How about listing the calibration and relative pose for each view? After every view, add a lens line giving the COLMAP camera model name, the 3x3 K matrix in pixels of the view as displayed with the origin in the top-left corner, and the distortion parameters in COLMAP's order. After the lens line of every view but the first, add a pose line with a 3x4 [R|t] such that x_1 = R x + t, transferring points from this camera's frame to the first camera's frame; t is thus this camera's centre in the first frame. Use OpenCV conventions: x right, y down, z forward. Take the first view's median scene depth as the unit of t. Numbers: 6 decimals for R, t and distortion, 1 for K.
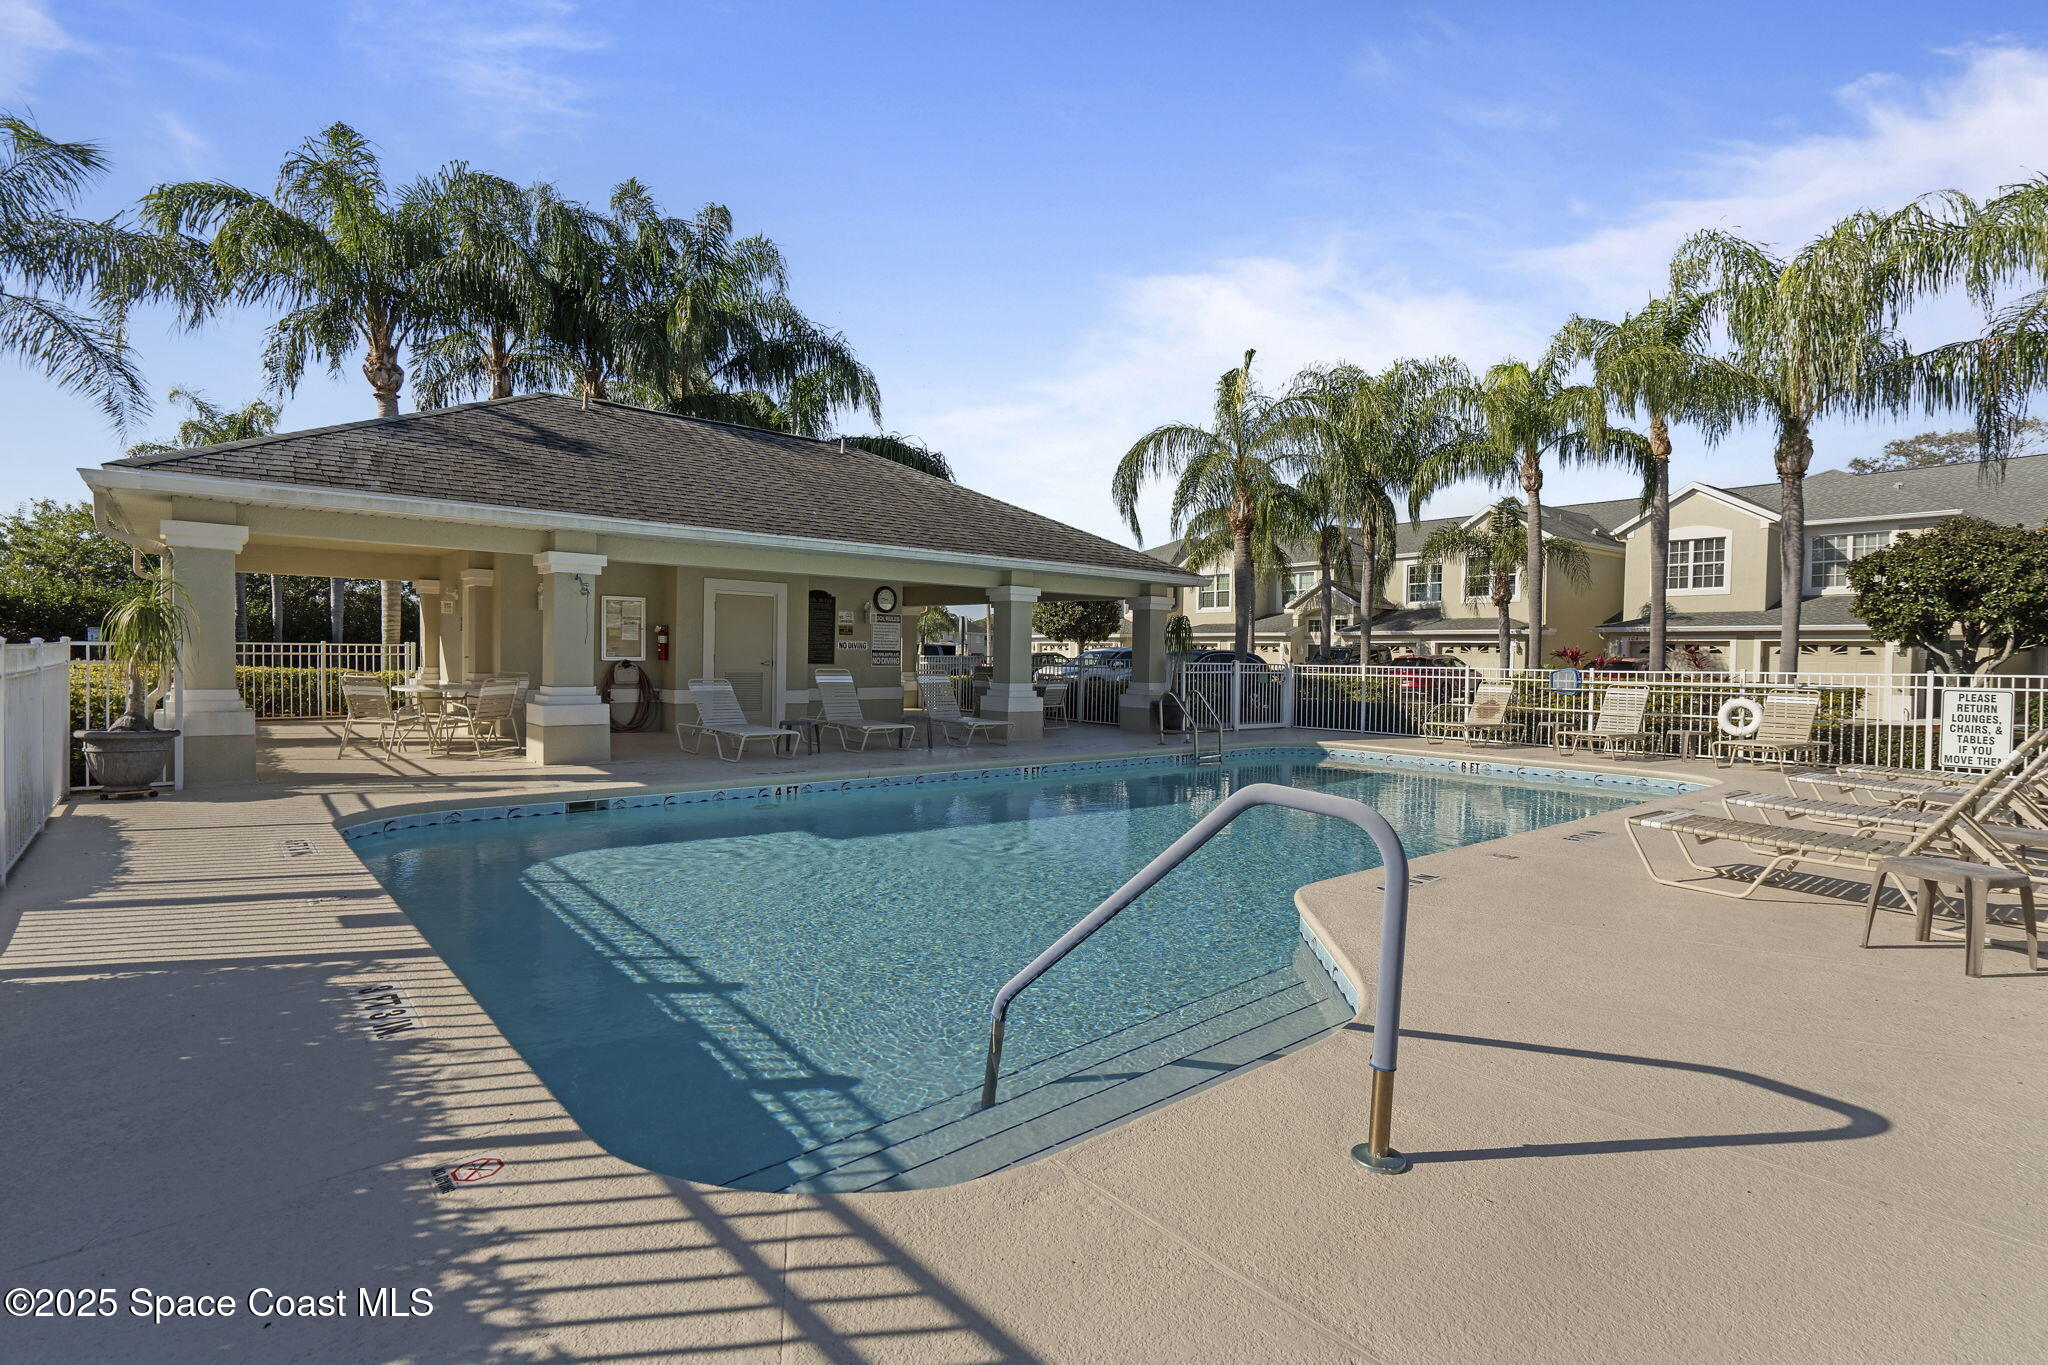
lens RADIAL K [[926.8, 0, 1028.3], [0, 926.8, 677.7], [0, 0, 1]] dist [-0.005368, 0.002158]
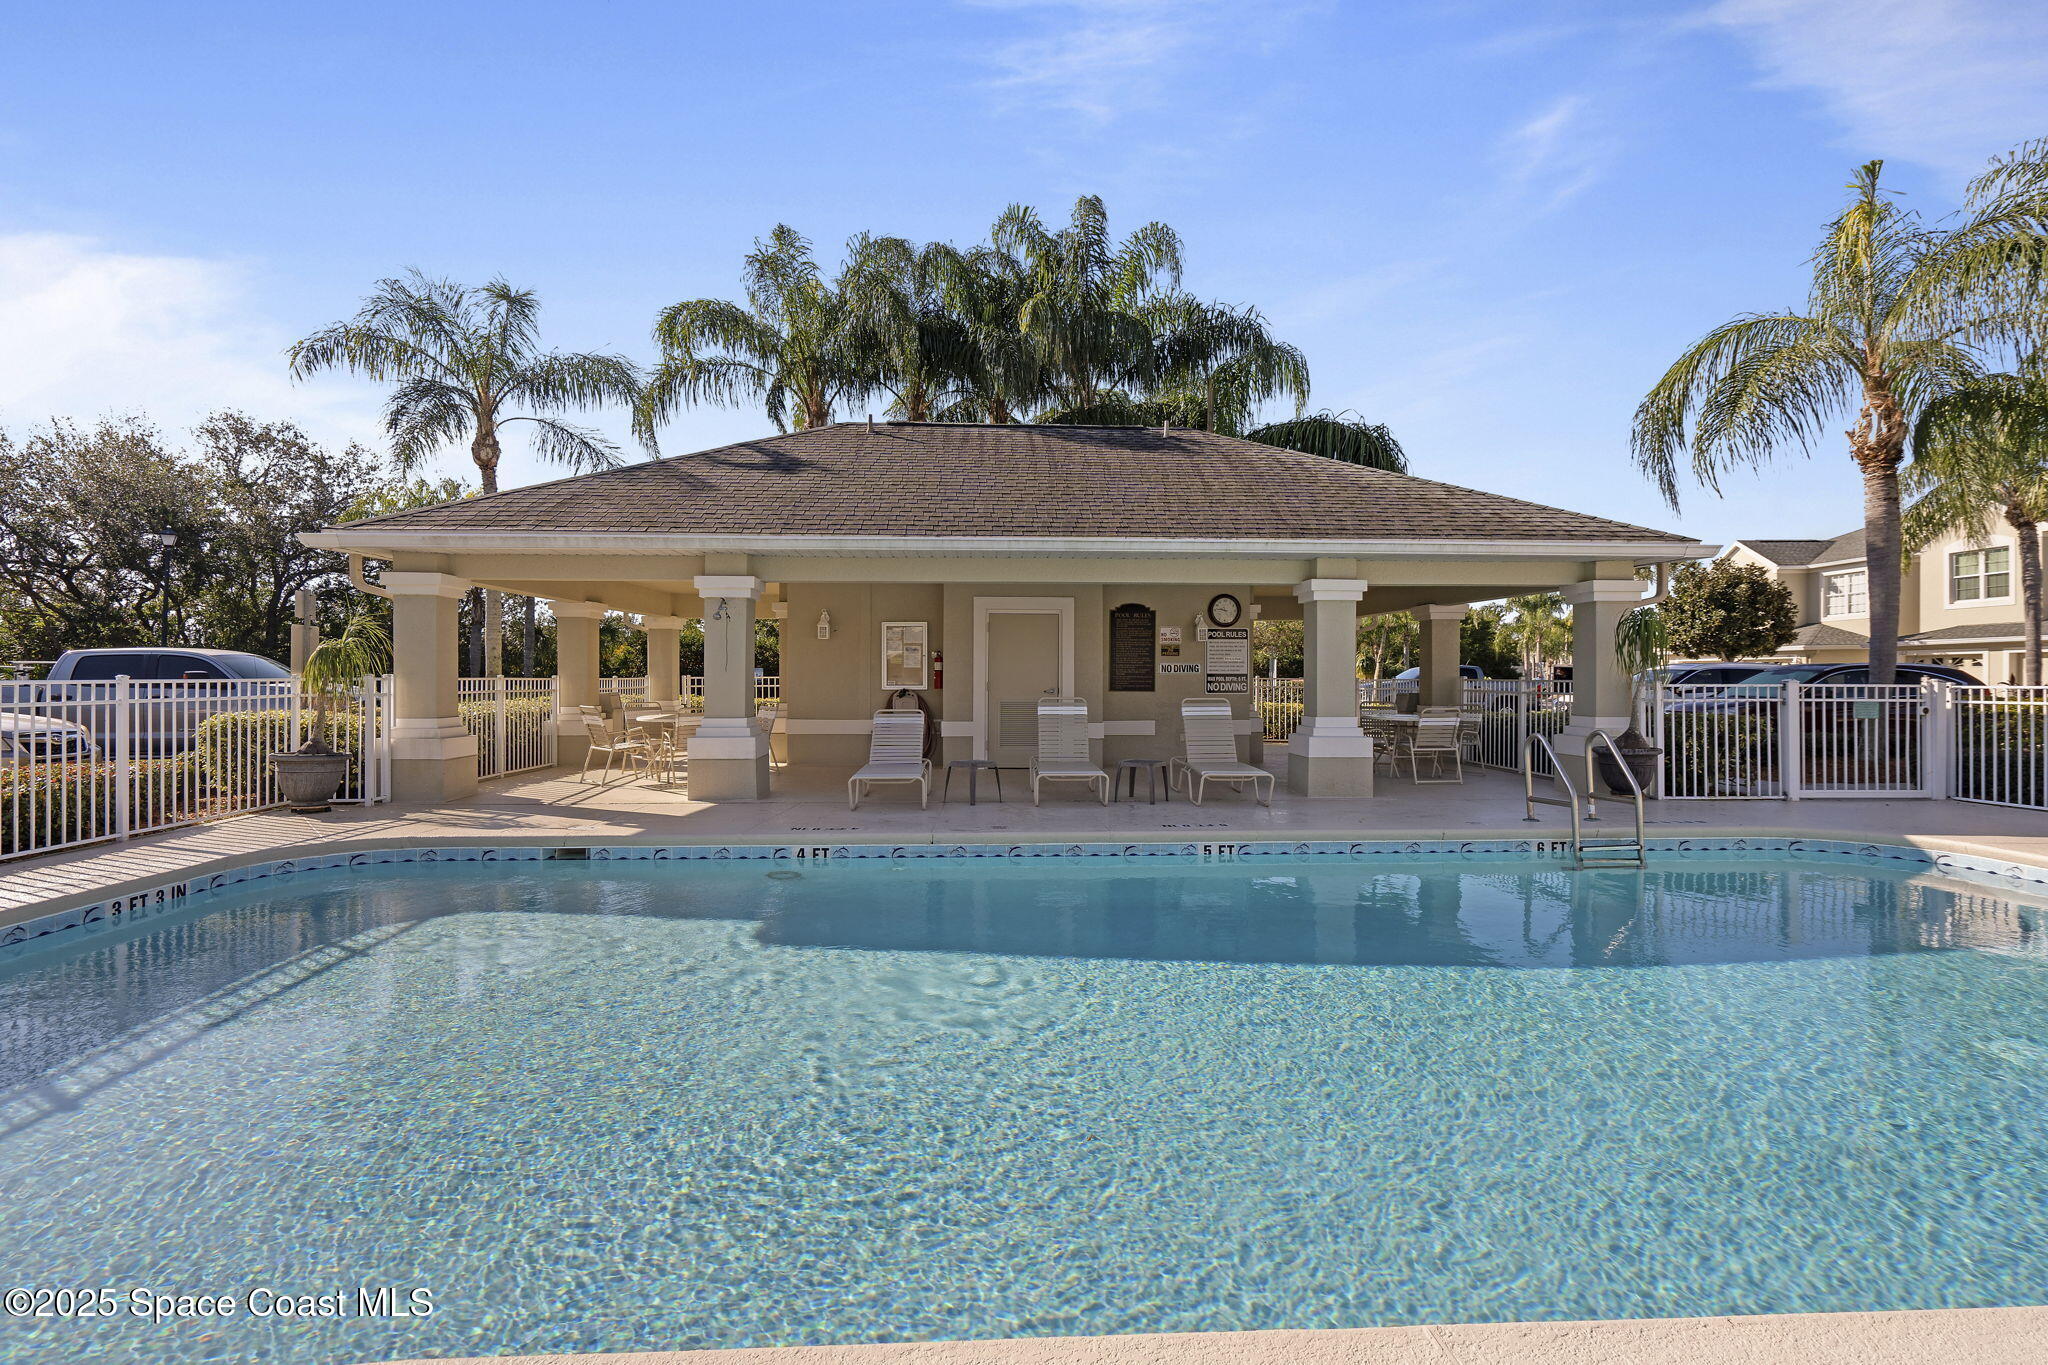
lens RADIAL K [[966.8, 0, 969.3], [0, 966.8, 653.7], [0, 0, 1]] dist [-0.000211, 0.000648]
pose [[0.804663, -0.032304, -0.592852, 0.169113], [-0.000325, 0.998495, -0.054848, -0.000830], [0.593732, 0.044326, 0.803441, 0.206459]]
